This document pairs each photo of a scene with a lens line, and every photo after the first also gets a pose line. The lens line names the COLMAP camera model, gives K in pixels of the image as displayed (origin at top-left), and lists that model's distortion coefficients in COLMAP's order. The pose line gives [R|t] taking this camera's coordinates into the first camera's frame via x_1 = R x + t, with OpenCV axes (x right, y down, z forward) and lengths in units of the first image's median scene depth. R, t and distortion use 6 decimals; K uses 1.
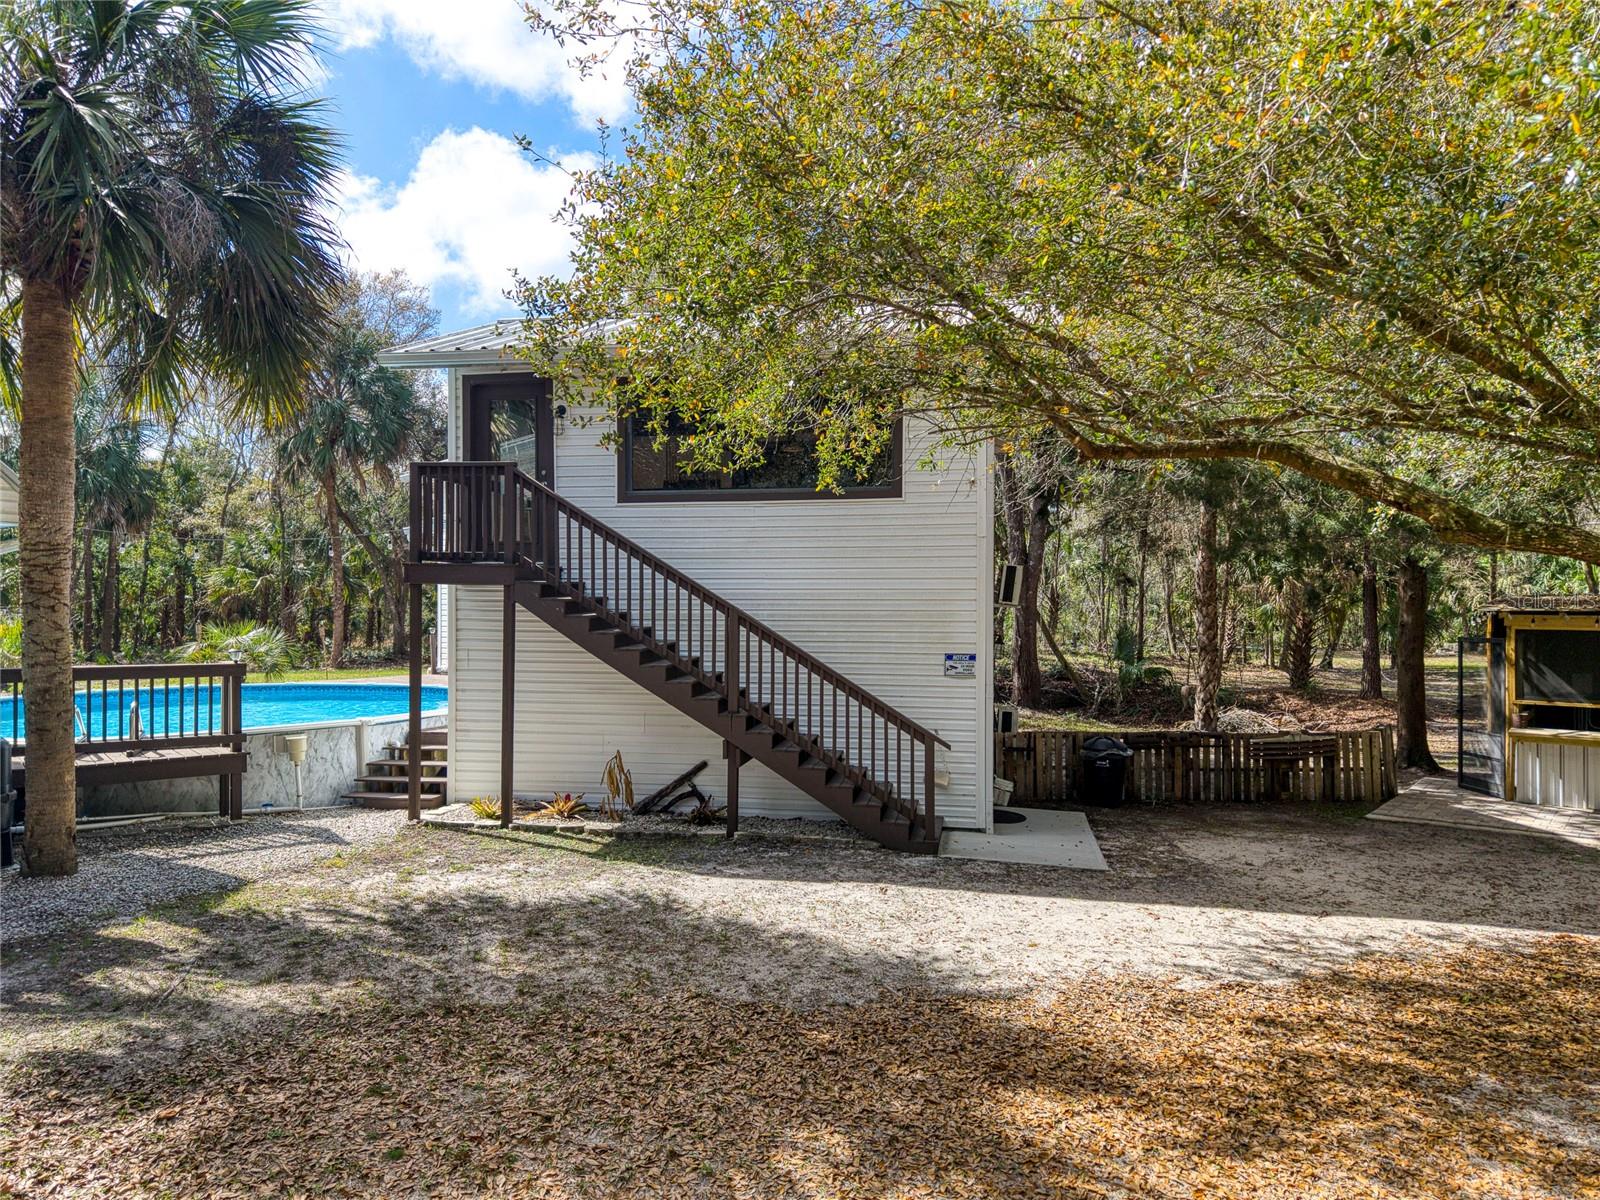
lens RADIAL K [[1084.5, 0, 822.7], [0, 1084.5, 575.0], [0, 0, 1]] dist [-0.022726, 0.001241]
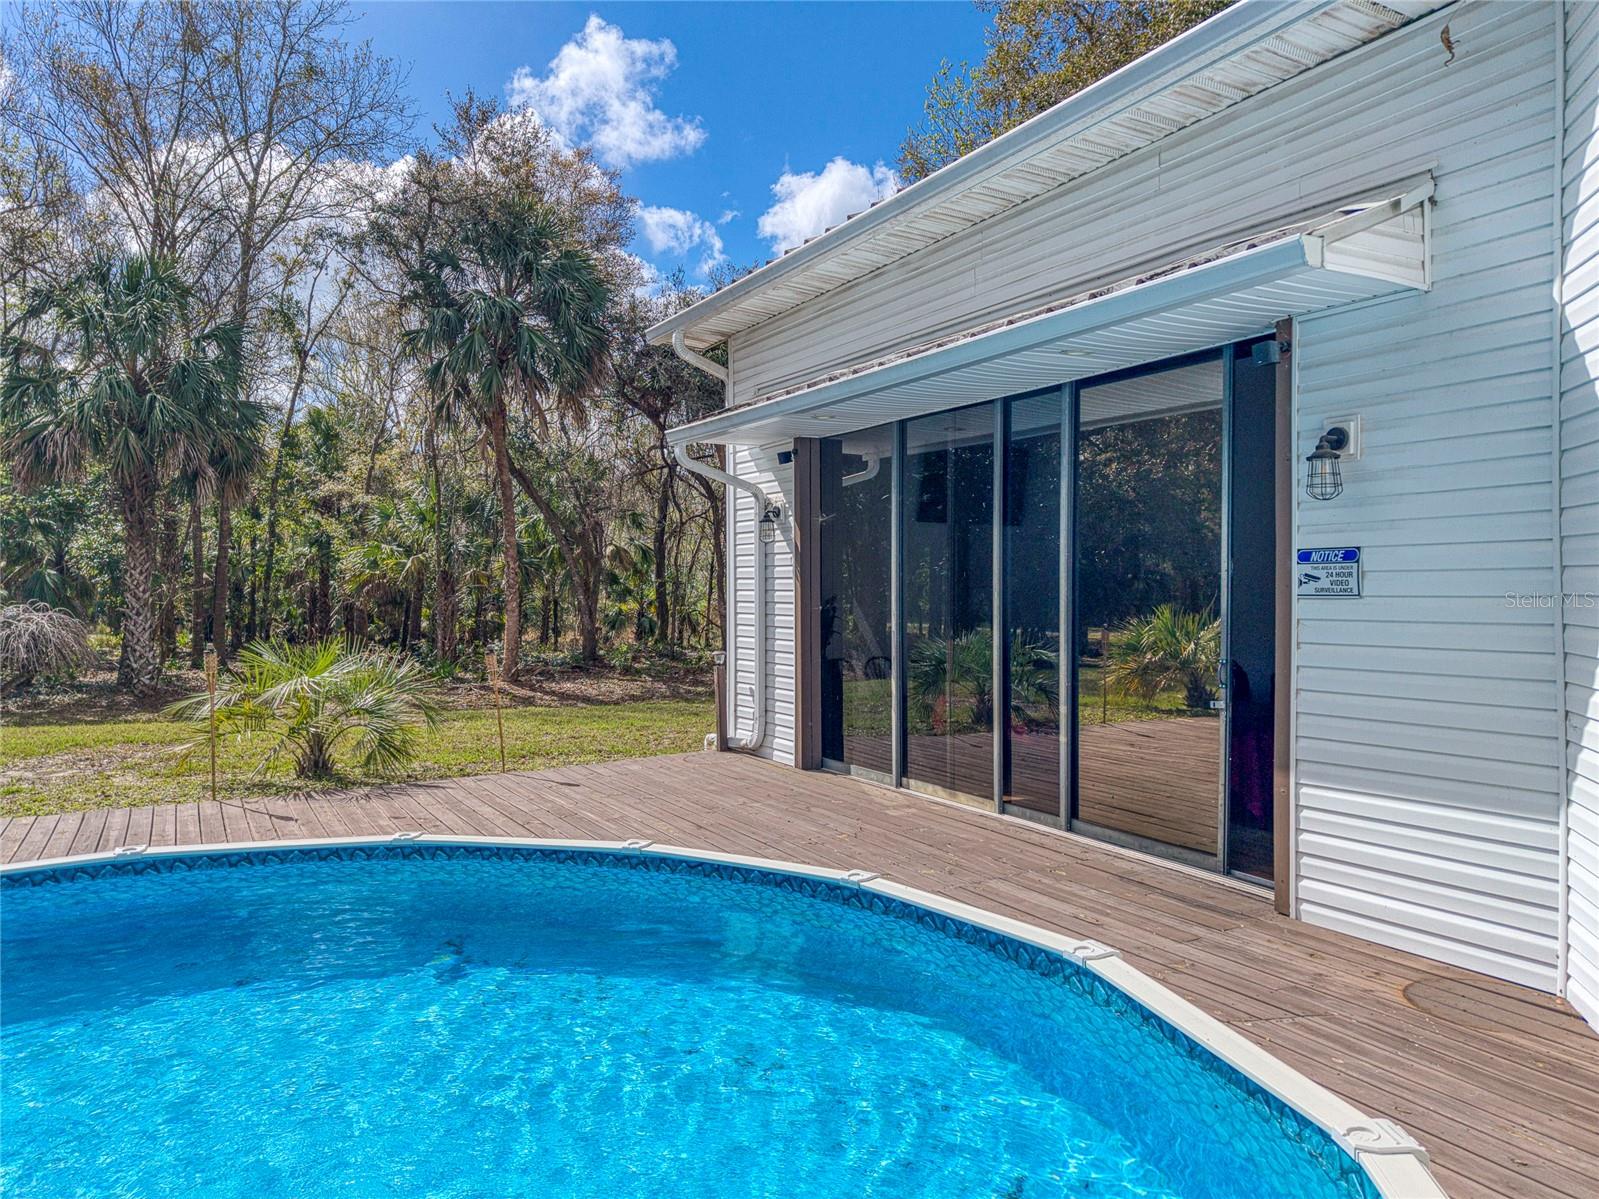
lens RADIAL K [[1087.5, 0, 799.5], [0, 1087.5, 599.5], [0, 0, 1]] dist [0.003814, -0.010830]
pose [[0.987871, 0.003510, -0.155236, -0.528182], [0.001814, 0.999416, 0.034136, 0.023071], [0.155265, -0.034004, 0.987287, 1.131126]]
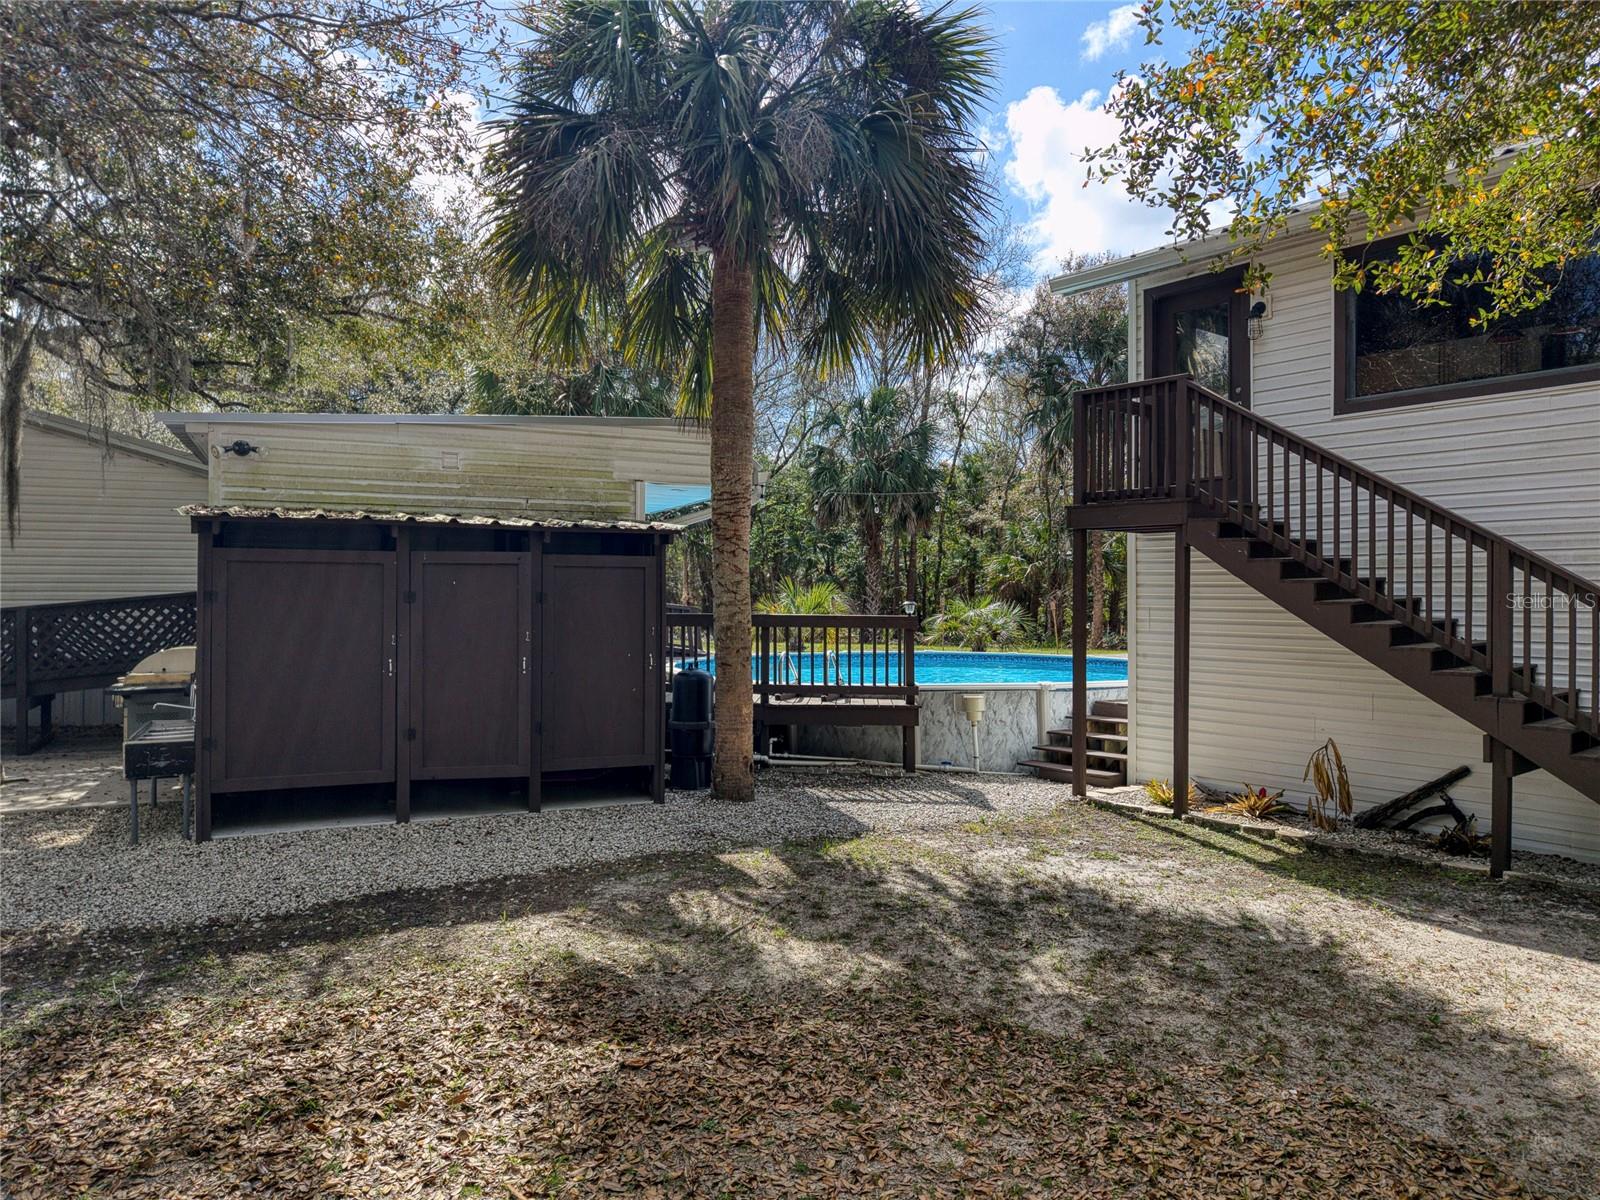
lens RADIAL K [[1088.2, 0, 800.0], [0, 1088.2, 600.0], [0, 0, 1]] dist [0.003814, -0.010830]
pose [[0.753457, 0.008538, -0.657441, 0.032549], [0.006938, 0.999757, 0.020936, 0.047055], [0.657460, -0.020335, 0.753215, 0.186344]]
